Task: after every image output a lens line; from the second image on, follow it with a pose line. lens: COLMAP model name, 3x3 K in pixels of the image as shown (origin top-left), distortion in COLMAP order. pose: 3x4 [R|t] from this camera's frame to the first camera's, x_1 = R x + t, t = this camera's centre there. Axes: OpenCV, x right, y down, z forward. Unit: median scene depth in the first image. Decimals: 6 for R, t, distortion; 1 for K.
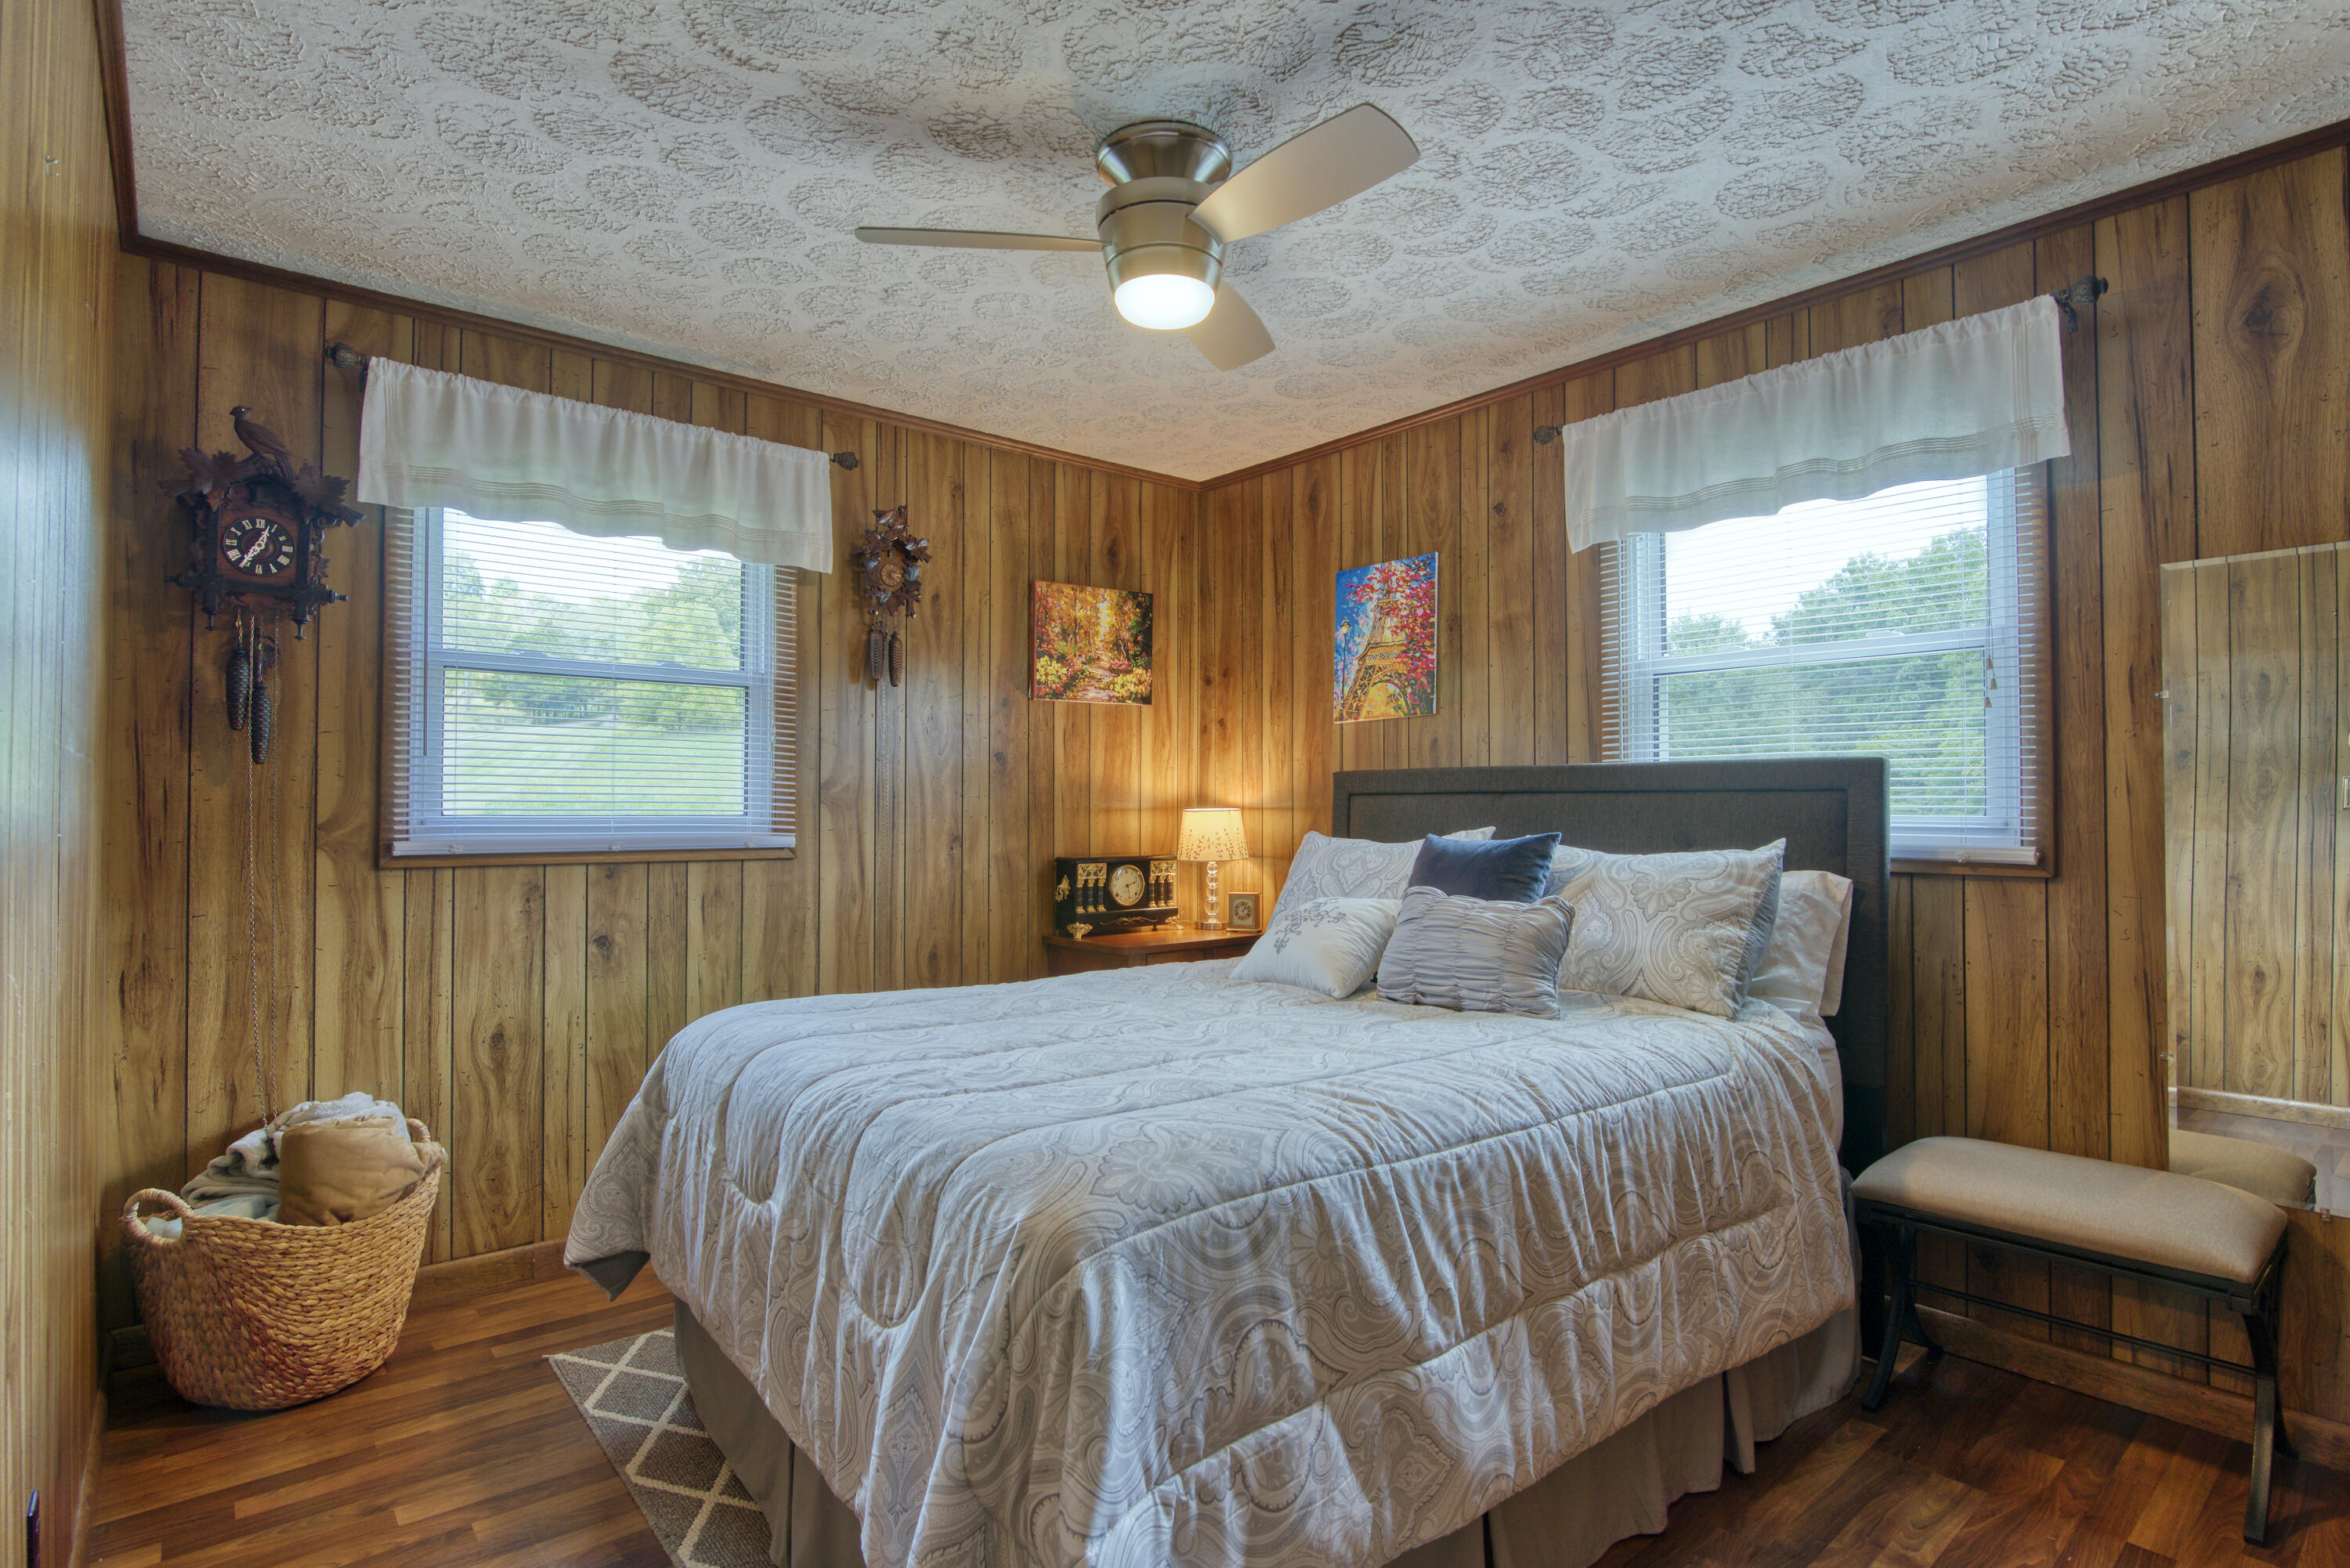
lens RADIAL K [[1163.6, 0, 1175.8], [0, 1163.6, 792.2], [0, 0, 1]] dist [-0.010018, -0.001080]
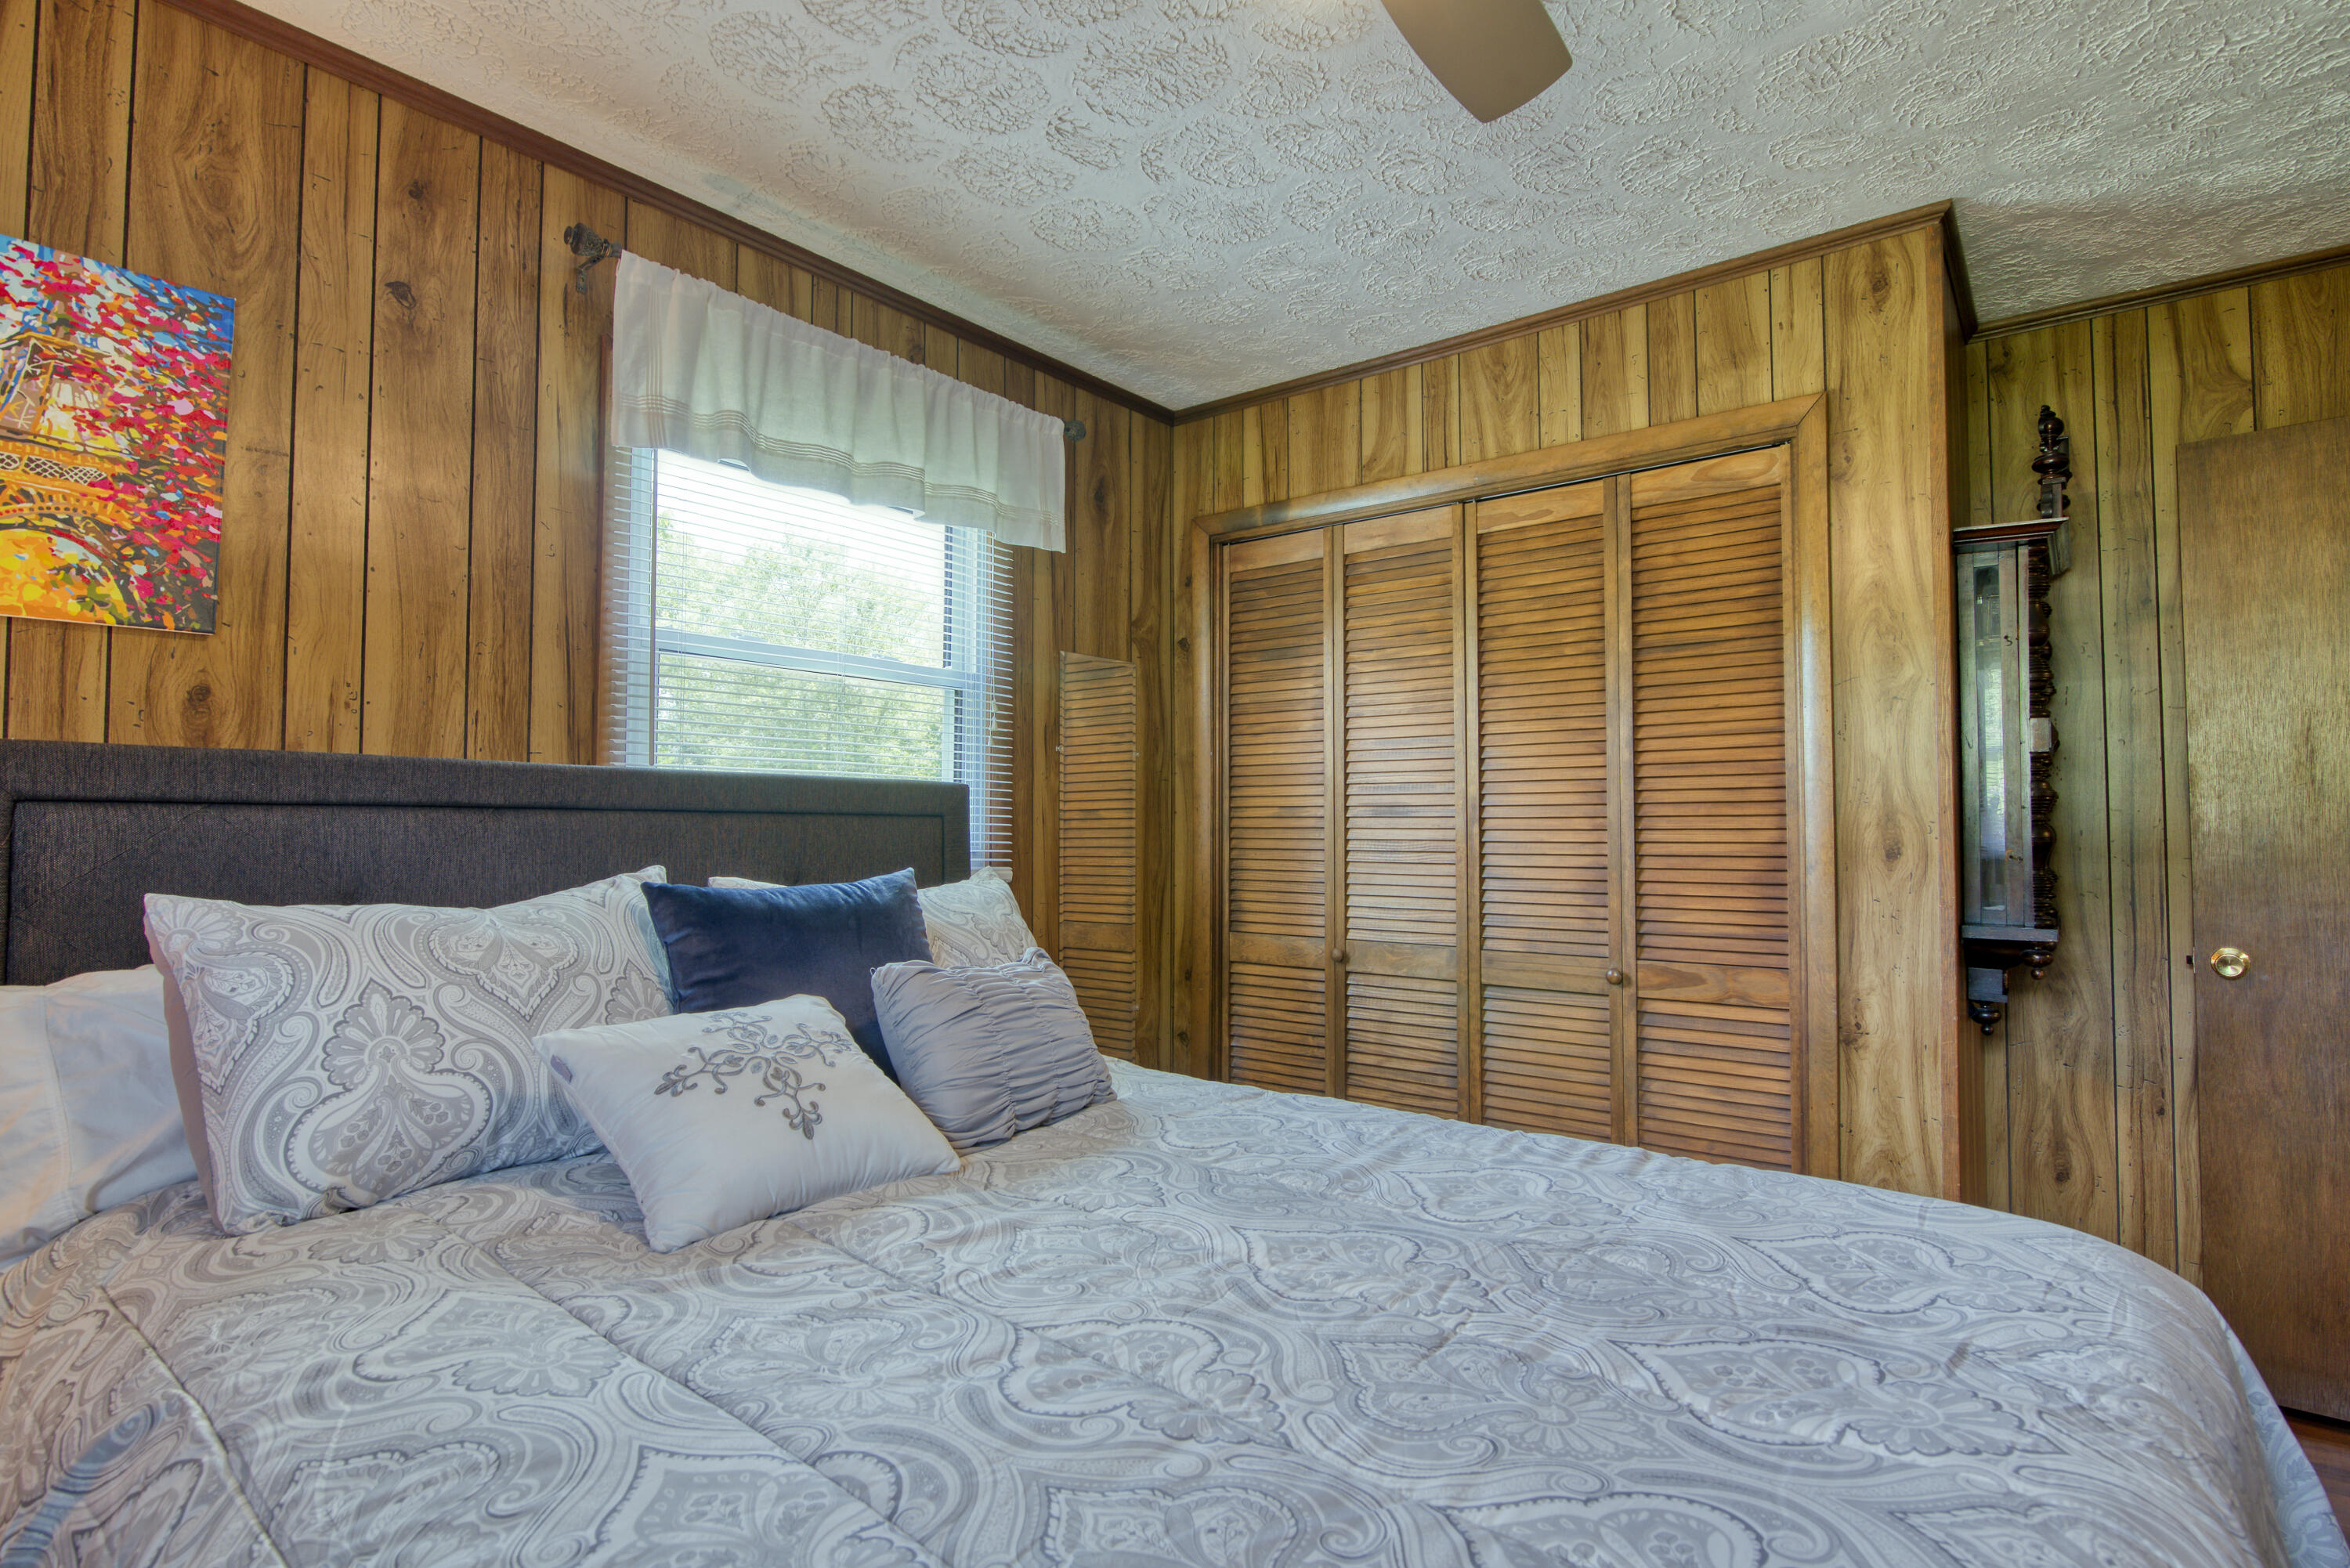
lens RADIAL K [[1163.6, 0, 1175.8], [0, 1163.6, 792.2], [0, 0, 1]] dist [-0.010018, -0.001080]
pose [[-0.182319, 0.030060, 0.982780, -0.322663], [-0.016101, 0.999307, -0.033552, 0.006754], [-0.983108, -0.021941, -0.181709, 0.731848]]
